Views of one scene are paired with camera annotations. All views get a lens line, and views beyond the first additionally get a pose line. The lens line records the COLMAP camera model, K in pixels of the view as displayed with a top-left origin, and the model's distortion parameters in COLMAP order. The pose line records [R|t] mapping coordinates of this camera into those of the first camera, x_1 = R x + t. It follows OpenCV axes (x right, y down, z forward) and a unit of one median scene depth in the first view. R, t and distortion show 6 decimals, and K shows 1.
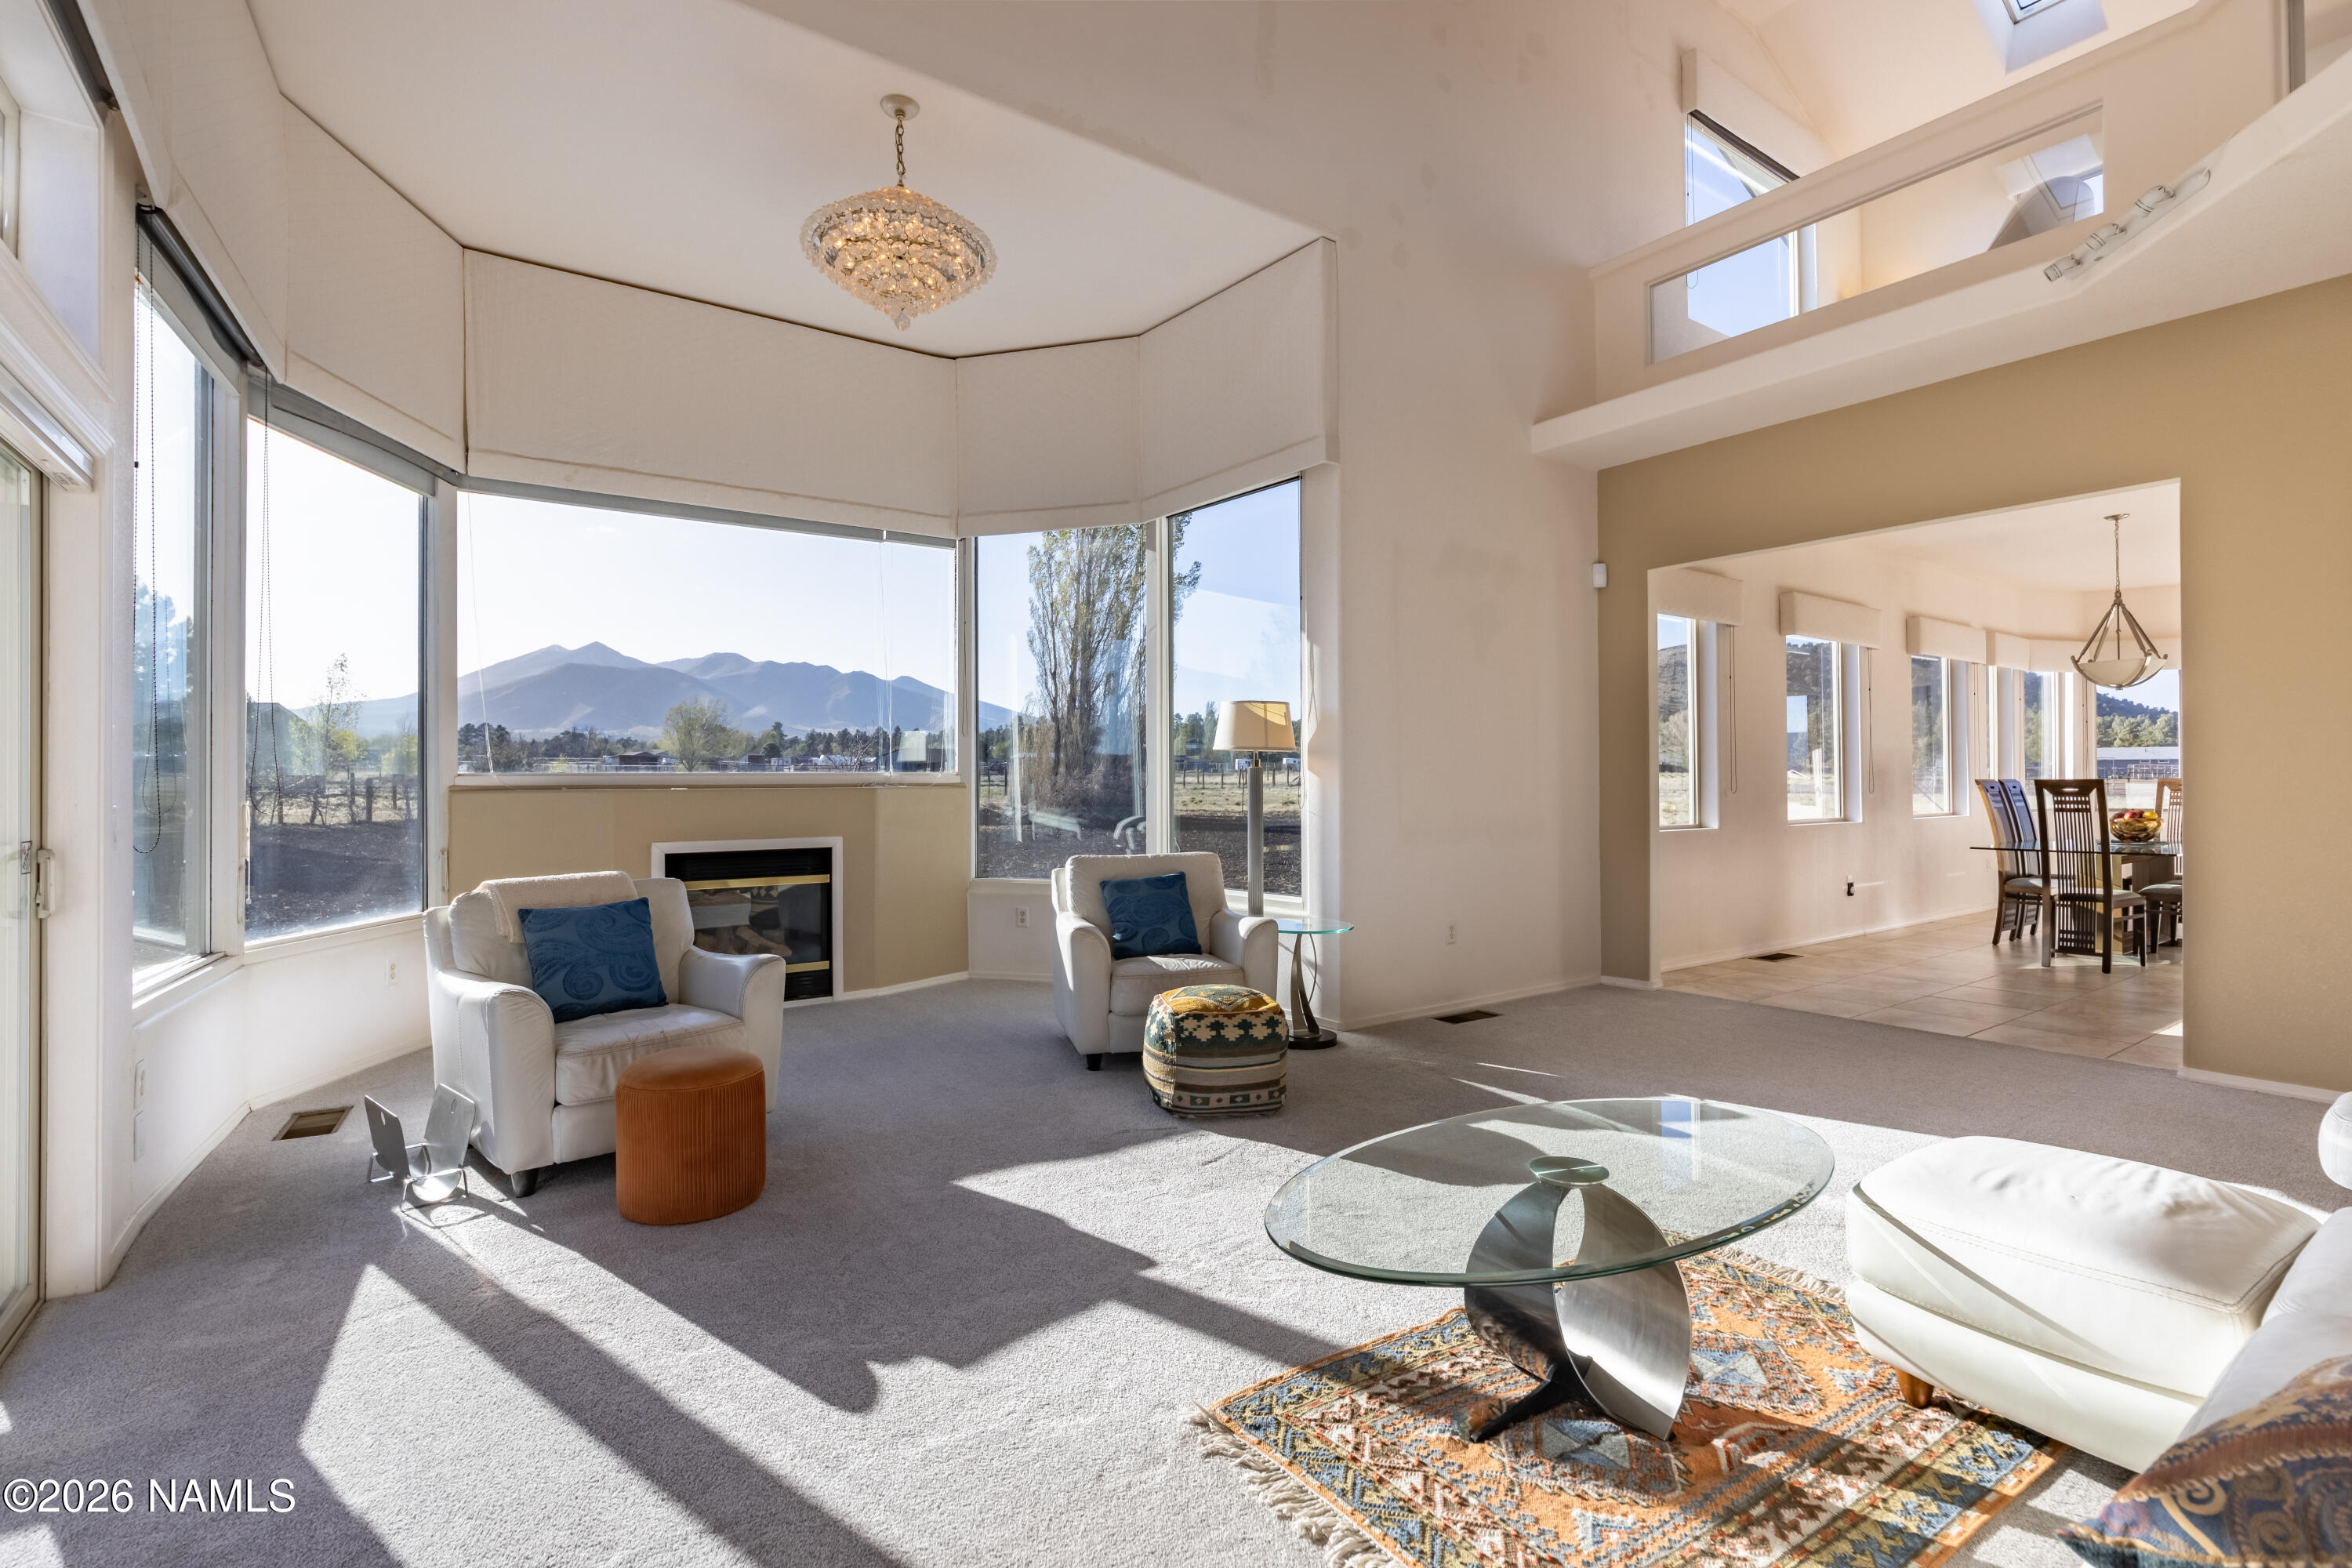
lens RADIAL K [[1087.2, 0, 1176.0], [0, 1087.2, 784.0], [0, 0, 1]] dist [0.001861, -0.000641]
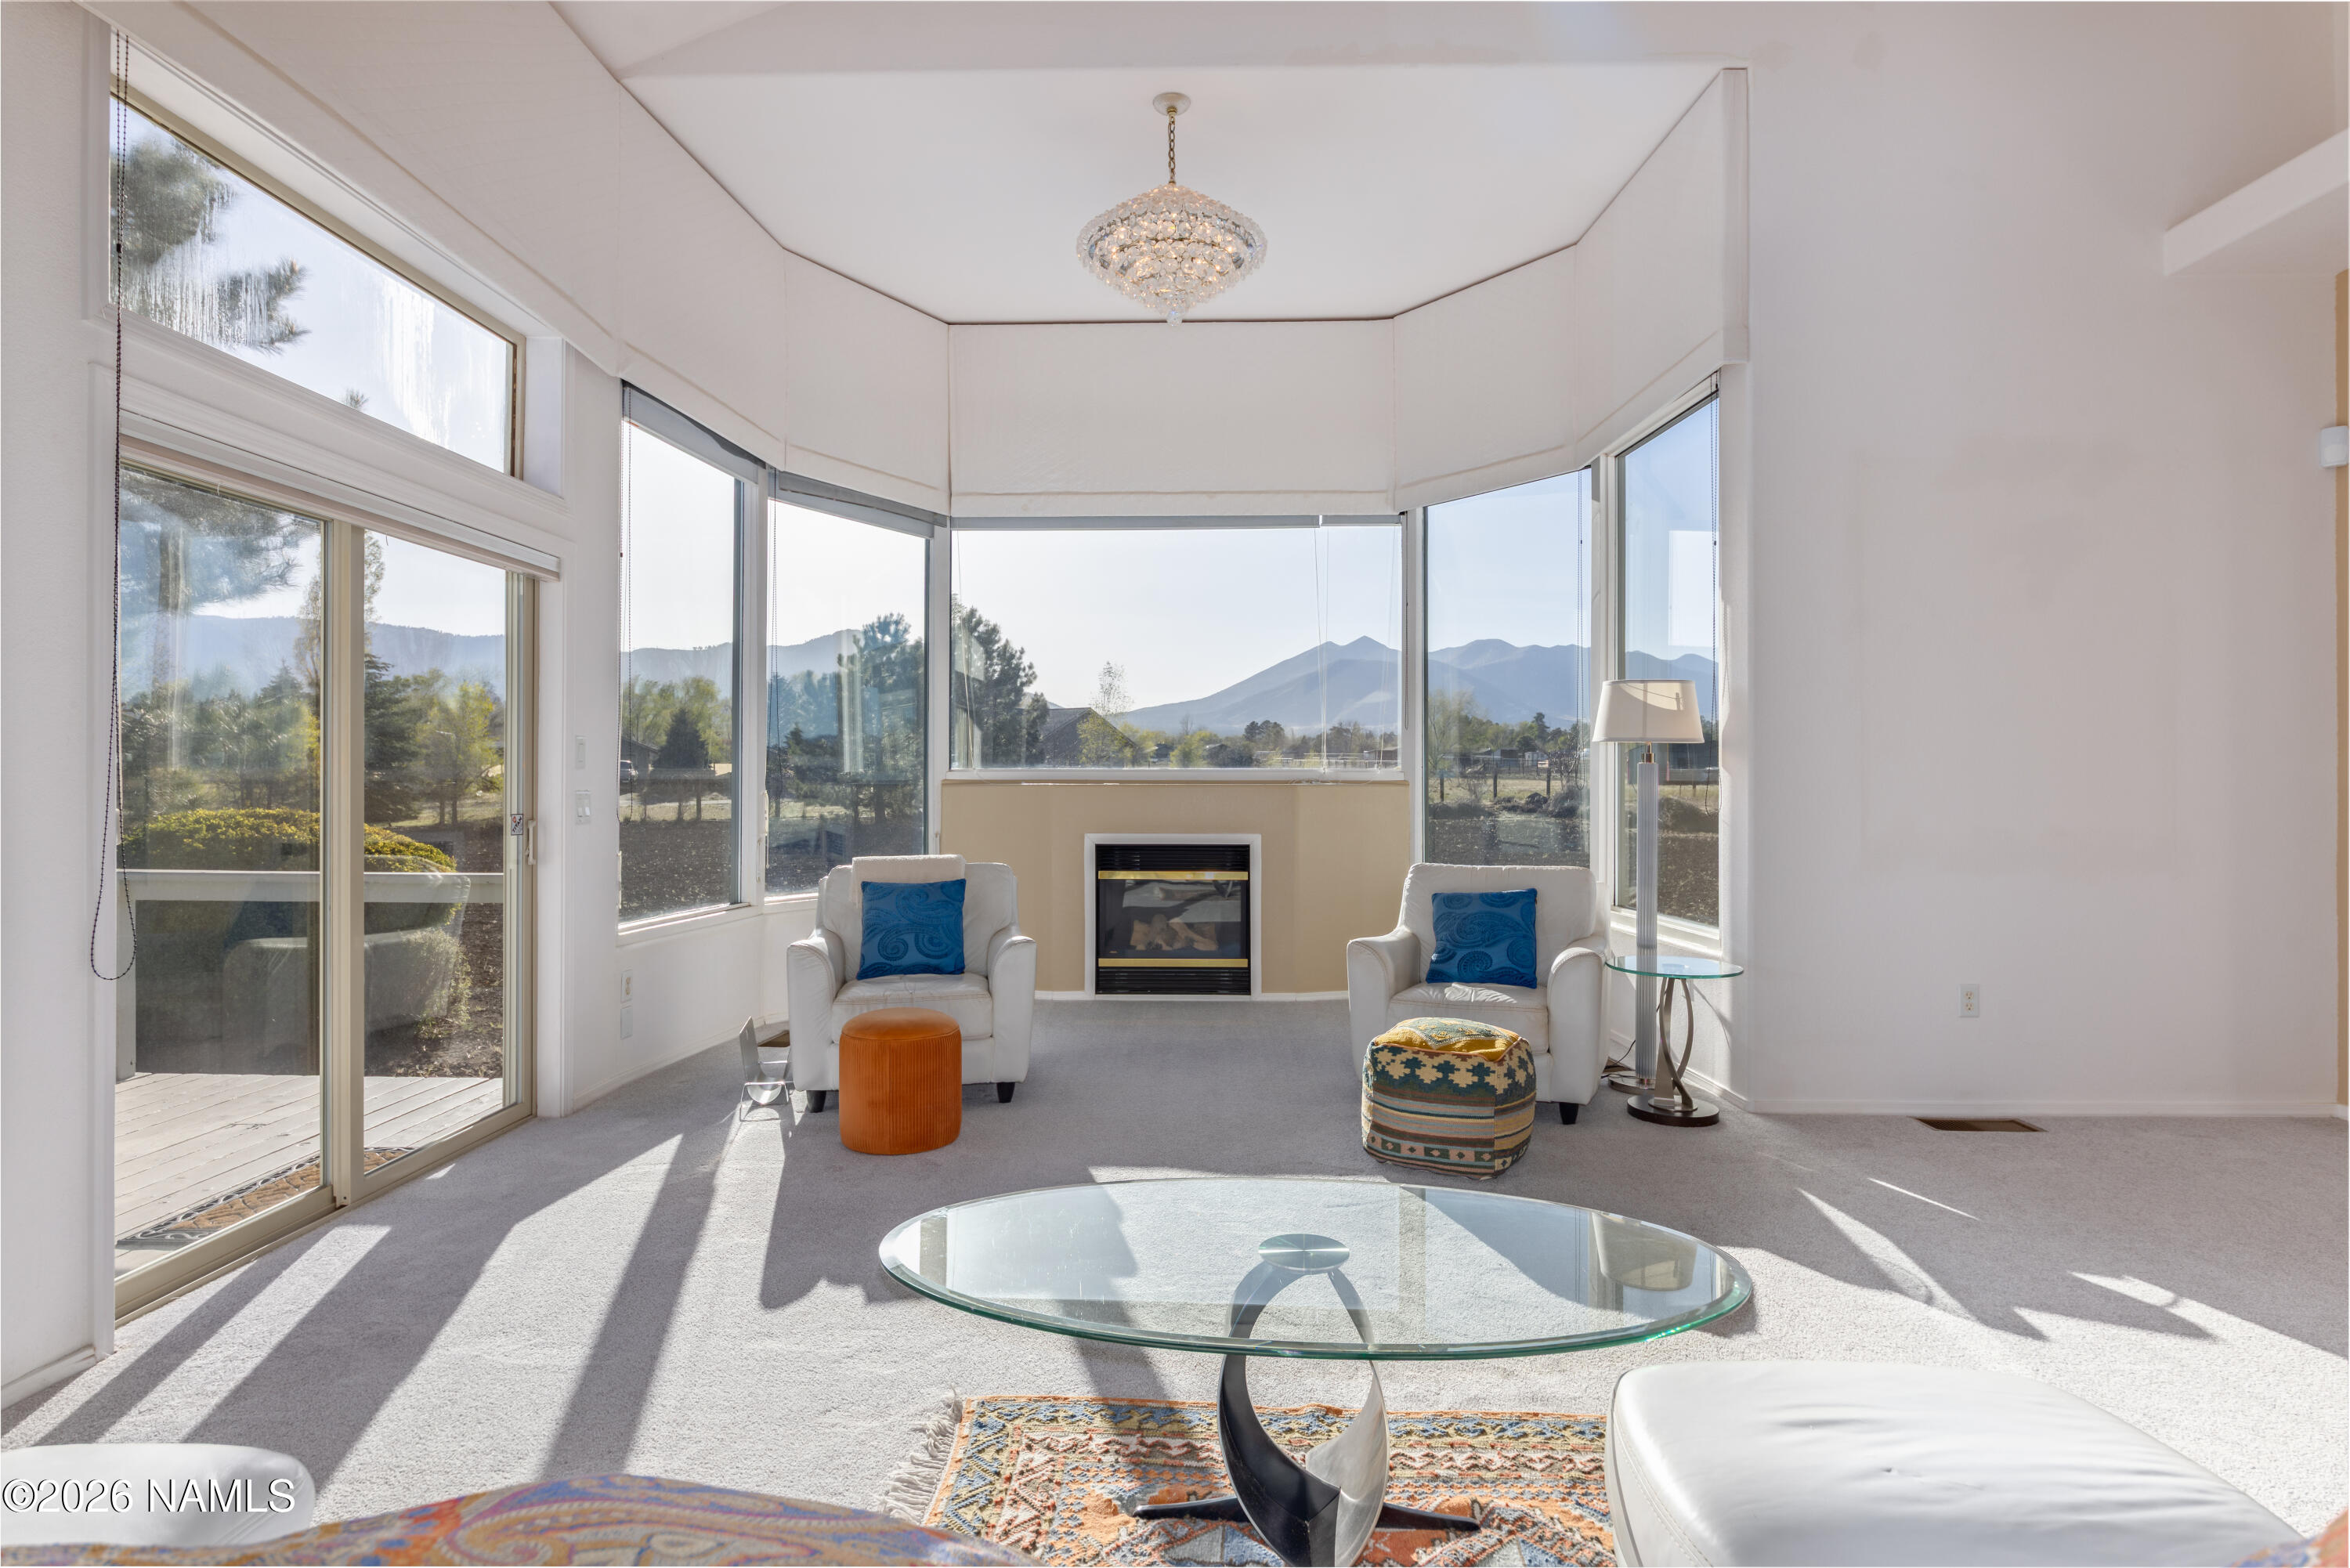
lens RADIAL K [[1224.4, 0, 1176.0], [0, 1224.4, 787.1], [0, 0, 1]] dist [0.004201, -0.000581]
pose [[0.801205, 0.010329, -0.598301, 0.437382], [-0.007285, 0.999945, 0.007507, -0.003034], [0.598346, -0.001656, 0.801236, 0.100541]]
